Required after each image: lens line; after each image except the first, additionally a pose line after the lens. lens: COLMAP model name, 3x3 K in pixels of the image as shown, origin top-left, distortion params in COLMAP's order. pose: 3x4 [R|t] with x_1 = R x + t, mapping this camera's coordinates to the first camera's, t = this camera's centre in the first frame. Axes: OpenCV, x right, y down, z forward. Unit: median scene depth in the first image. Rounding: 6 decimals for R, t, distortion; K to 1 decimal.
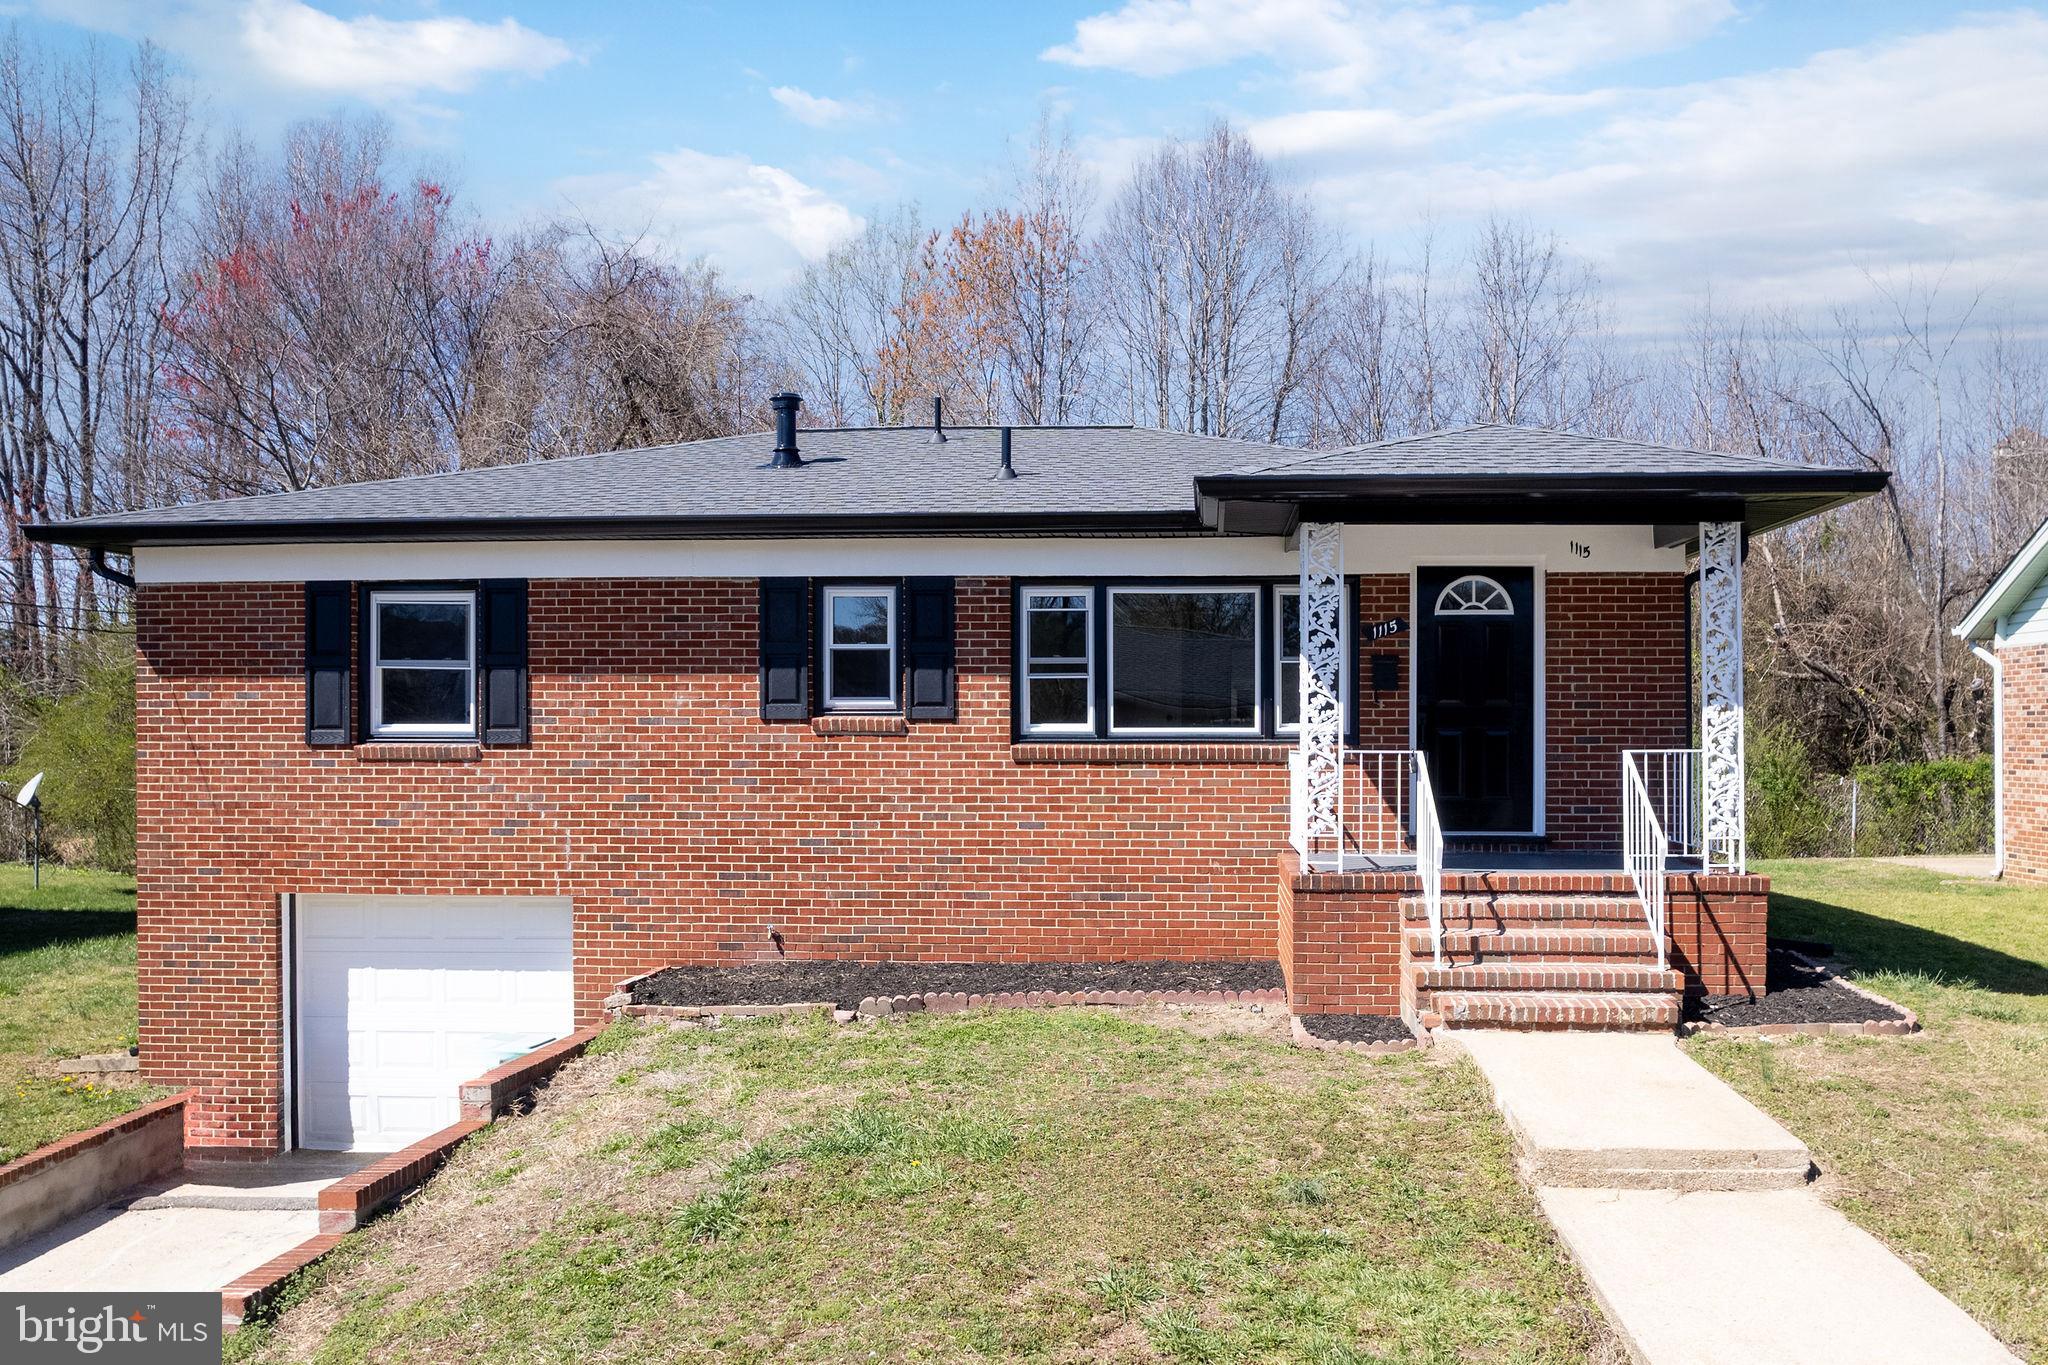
lens RADIAL K [[1664.5, 0, 1117.0], [0, 1664.5, 687.1], [0, 0, 1]] dist [-0.073315, 0.000402]
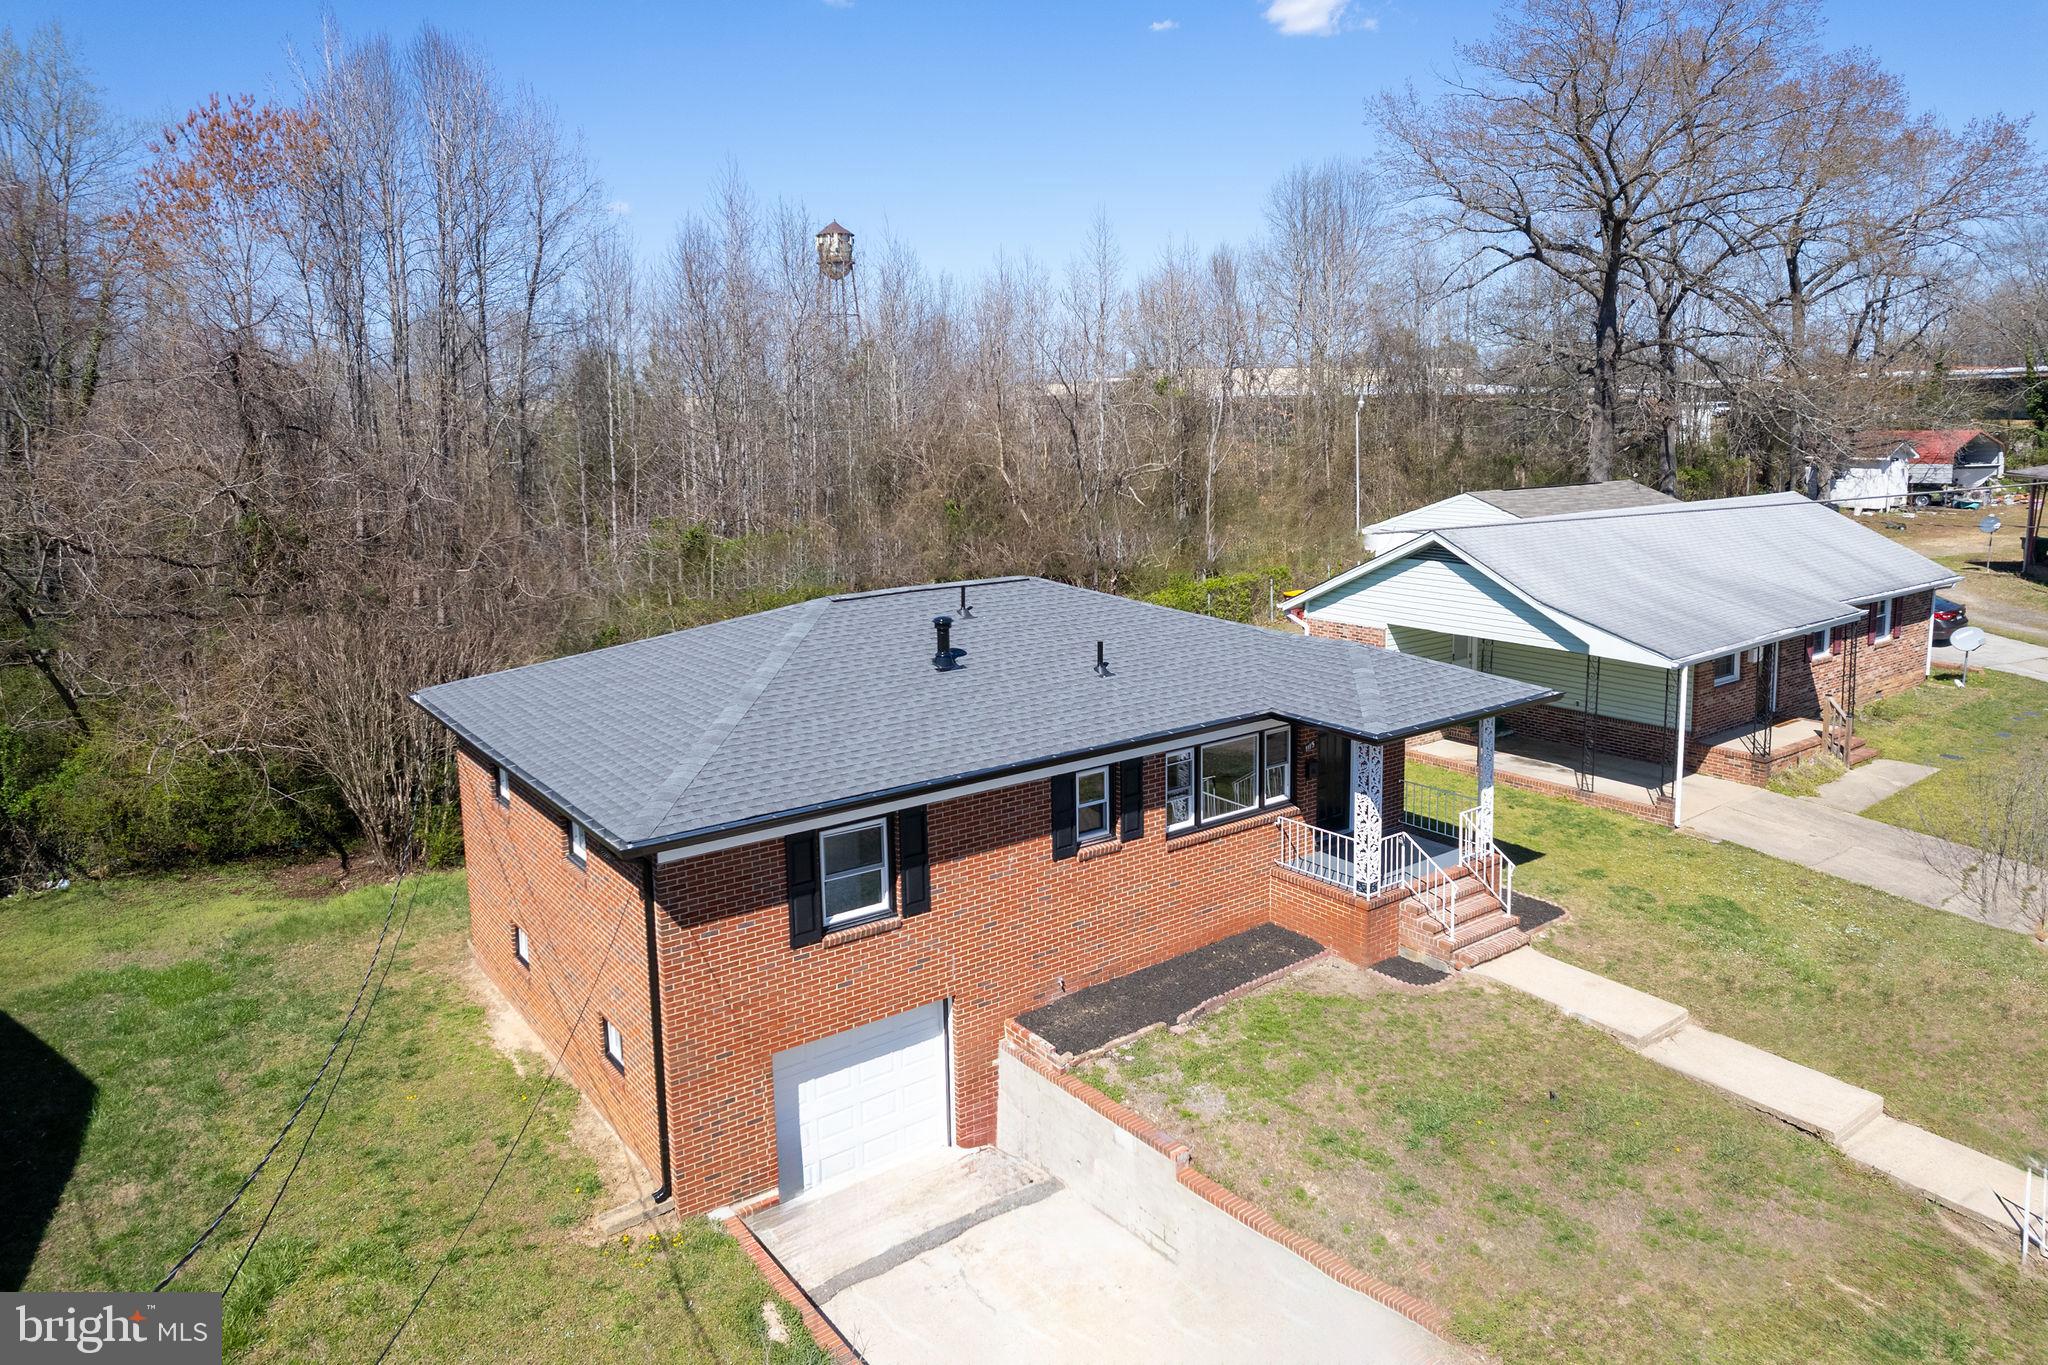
lens RADIAL K [[1357.5, 0, 993.5], [0, 1357.5, 563.4], [0, 0, 1]] dist [-0.050599, 0.034085]
pose [[0.777738, -0.091199, 0.621937, -1.049889], [0.005008, 0.990287, 0.138949, -0.450582], [-0.628568, -0.104952, 0.770641, 0.034119]]
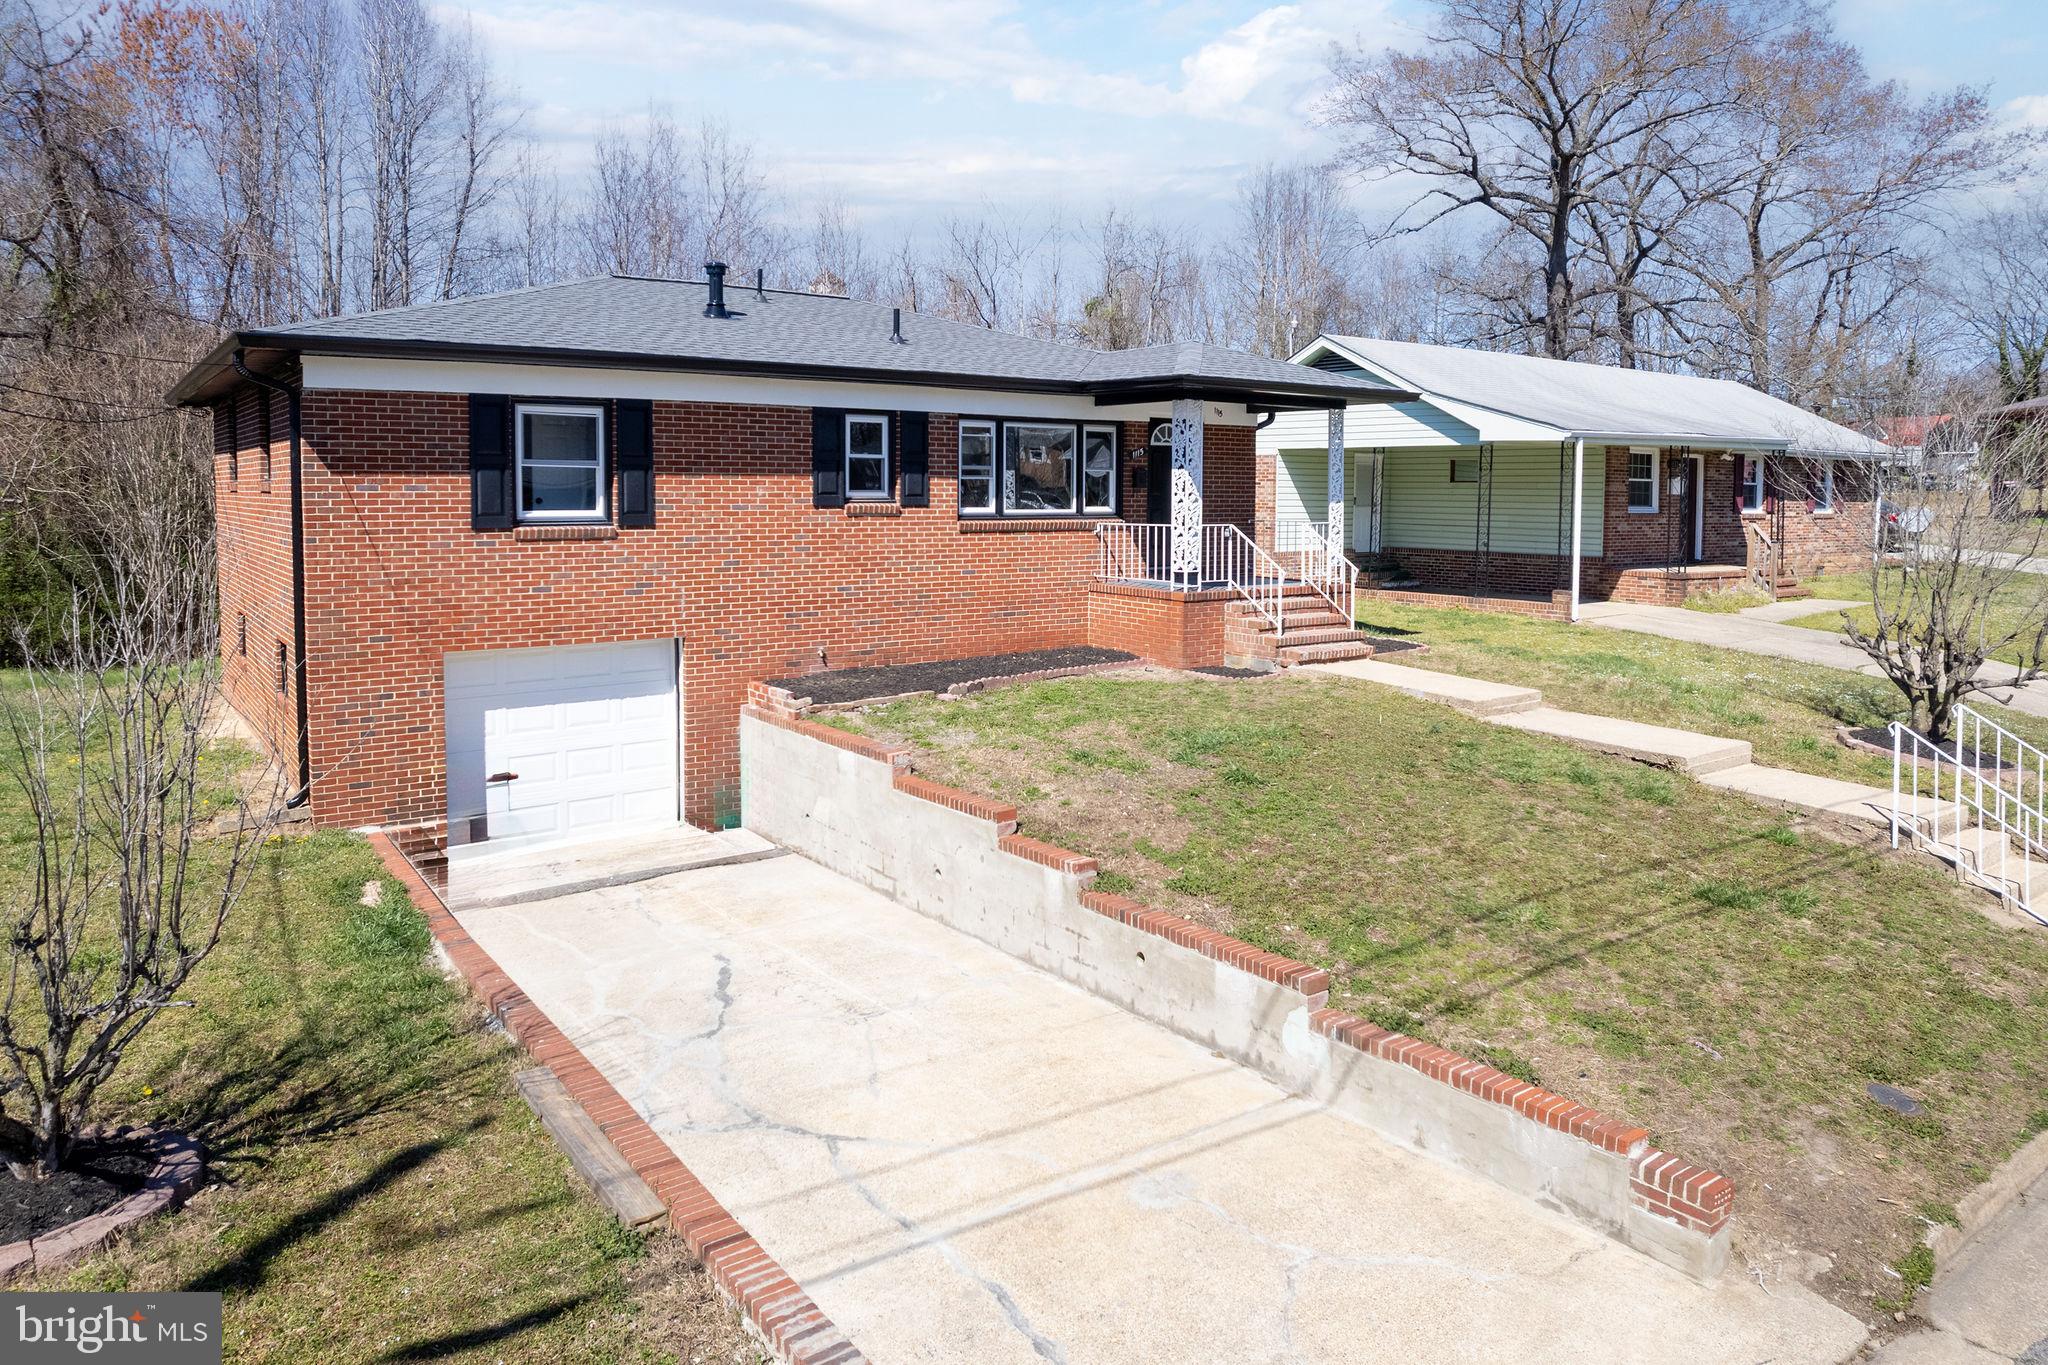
lens RADIAL K [[1355.3, 0, 979.4], [0, 1355.3, 554.6], [0, 0, 1]] dist [-0.053253, 0.032758]
pose [[0.785944, -0.027411, 0.617690, -0.817126], [-0.020300, 0.997334, 0.070087, -0.023445], [-0.617964, -0.067624, 0.783293, -0.015967]]
